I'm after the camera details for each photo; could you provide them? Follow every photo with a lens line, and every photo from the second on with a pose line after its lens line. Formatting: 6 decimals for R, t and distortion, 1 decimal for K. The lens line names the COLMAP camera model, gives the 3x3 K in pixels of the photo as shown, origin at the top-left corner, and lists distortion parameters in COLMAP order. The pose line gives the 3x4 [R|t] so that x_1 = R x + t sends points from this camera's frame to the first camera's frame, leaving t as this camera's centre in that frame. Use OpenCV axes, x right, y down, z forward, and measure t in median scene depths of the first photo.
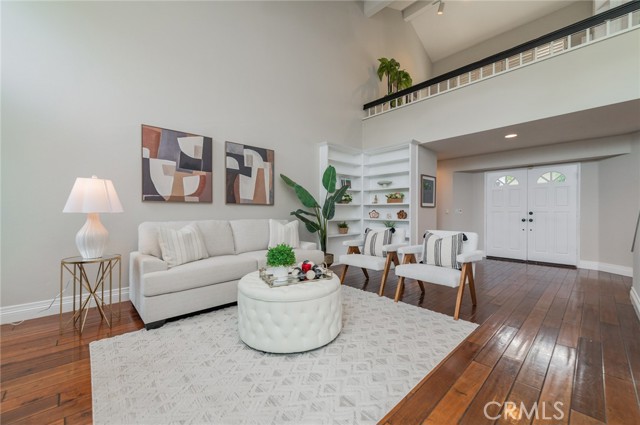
lens RADIAL K [[254.1, 0, 318.8], [0, 254.1, 214.5], [0, 0, 1]] dist [0.015813, -0.002203]
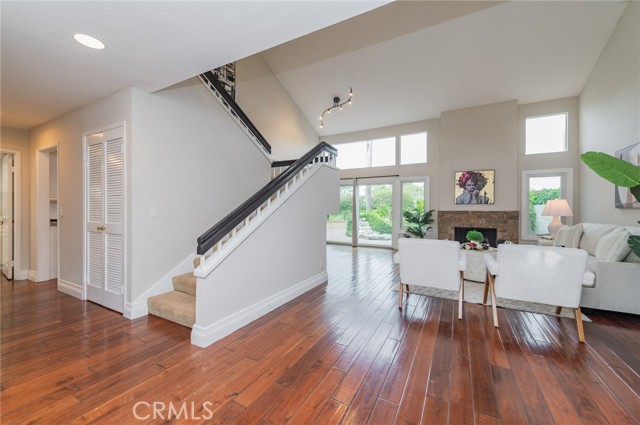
lens RADIAL K [[254.1, 0, 314.9], [0, 254.1, 207.3], [0, 0, 1]] dist [0.015813, -0.002203]
pose [[-0.952591, -0.009594, -0.304101, 1.005652], [-0.009847, 0.999951, -0.000704, -0.035218], [0.304093, 0.002324, -0.952639, 1.490387]]
